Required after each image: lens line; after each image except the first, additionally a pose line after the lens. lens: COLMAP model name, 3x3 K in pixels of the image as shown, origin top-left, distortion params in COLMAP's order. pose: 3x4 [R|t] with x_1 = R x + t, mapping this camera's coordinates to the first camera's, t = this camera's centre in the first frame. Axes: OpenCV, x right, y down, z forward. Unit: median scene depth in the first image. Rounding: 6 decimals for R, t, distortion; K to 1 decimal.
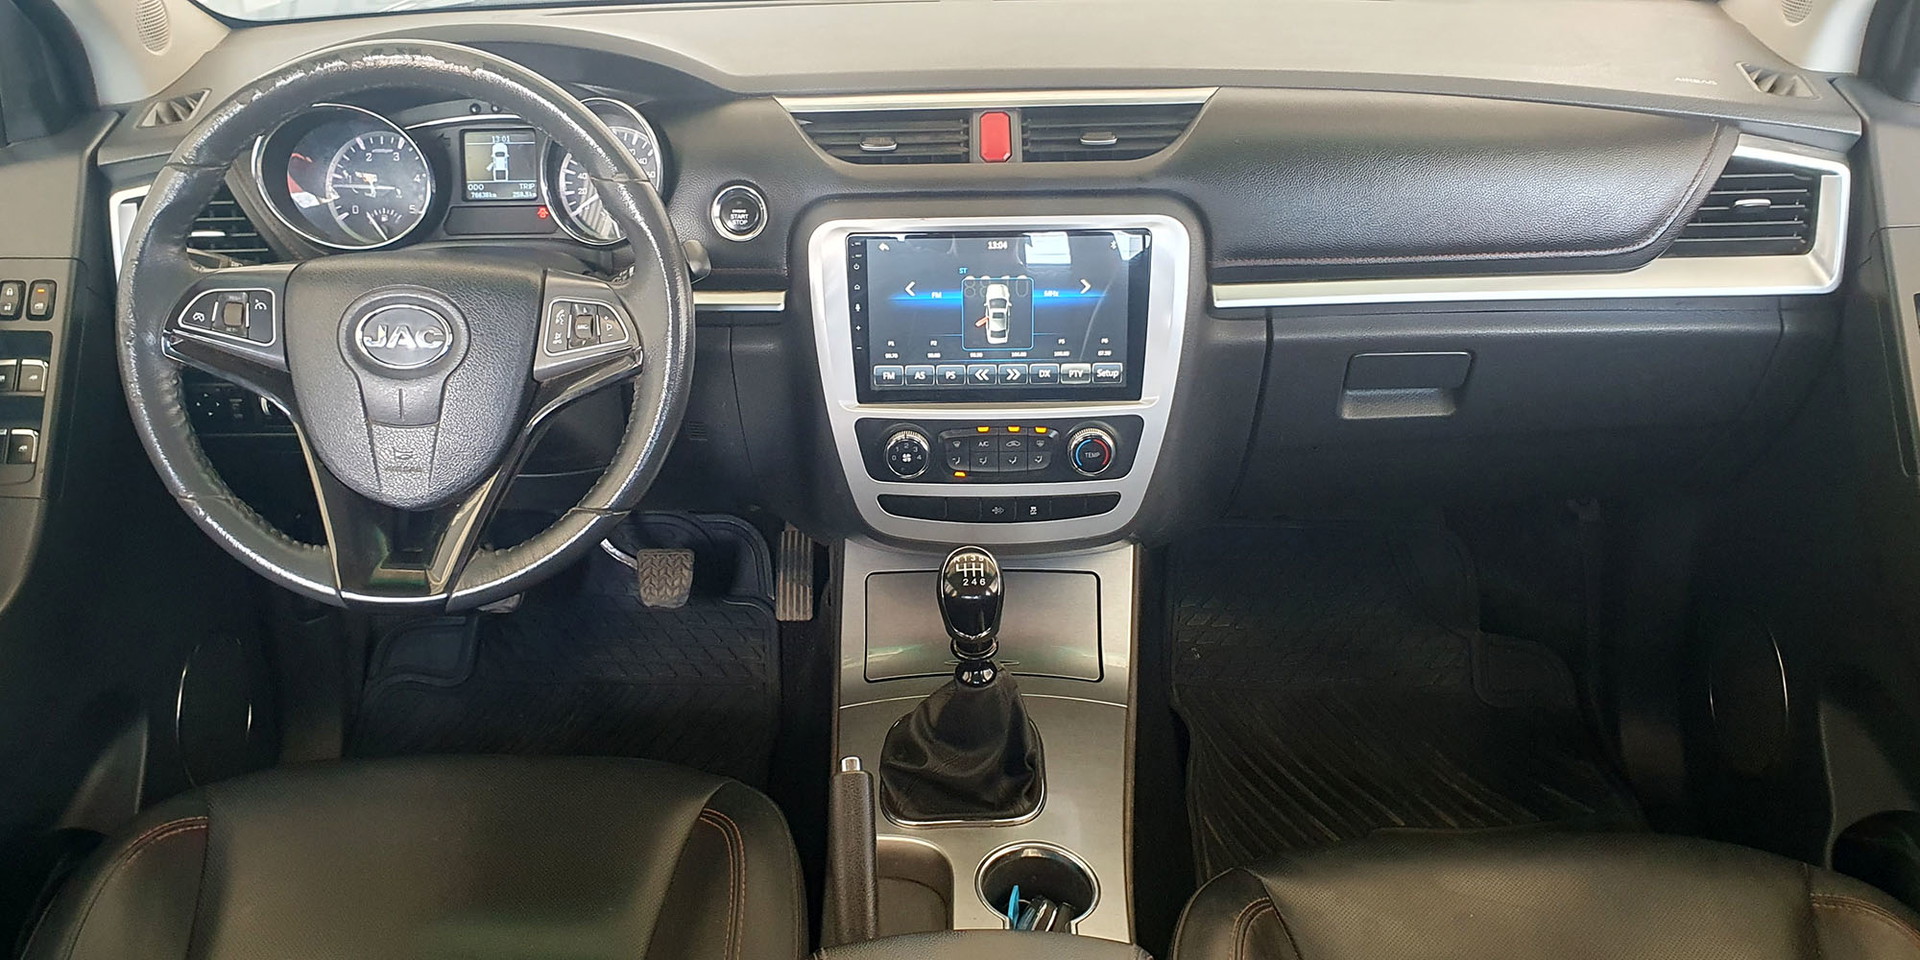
lens RADIAL K [[1679.7, 0, 915.0], [0, 1679.7, 514.6], [0, 0, 1]] dist [0.042845, -0.102950]
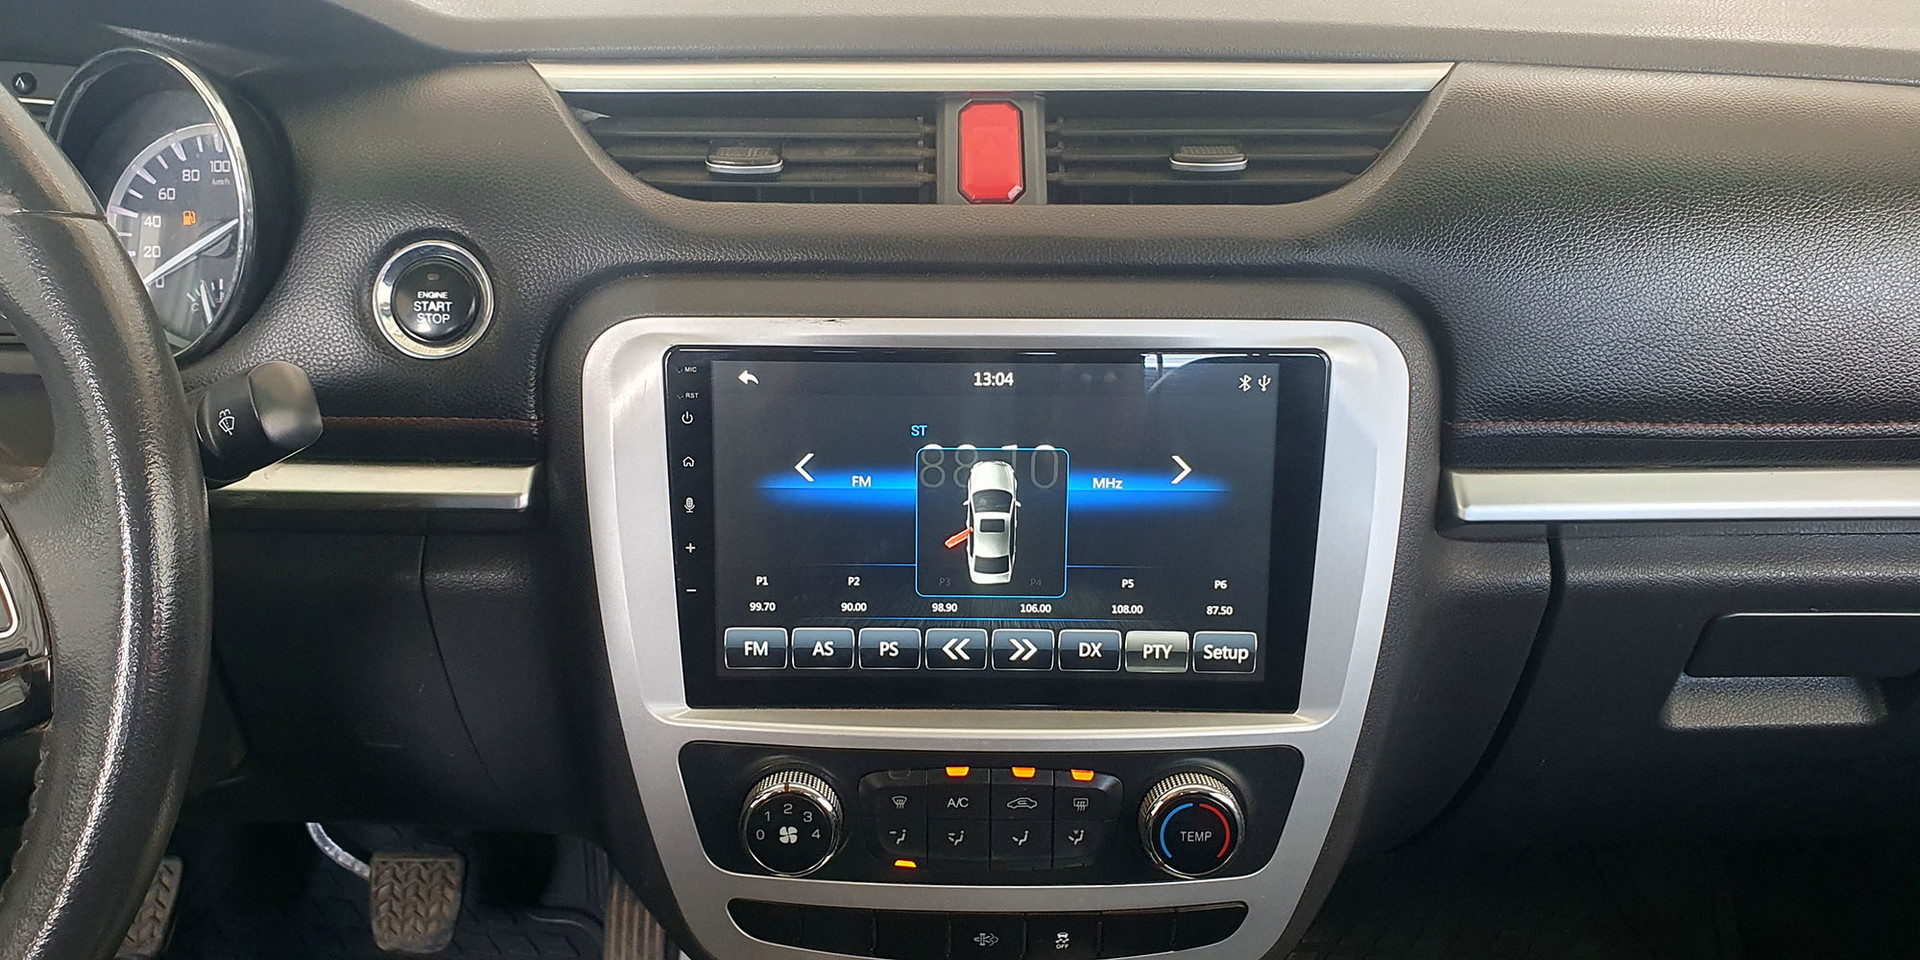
lens RADIAL K [[1679.7, 0, 896.1], [0, 1679.7, 439.4], [0, 0, 1]] dist [0.042845, -0.102950]
pose [[0.999810, 0.018206, 0.007000, 0.018925], [-0.017475, 0.995500, -0.093140, -0.098088], [-0.008664, 0.093000, 0.995628, 0.531120]]
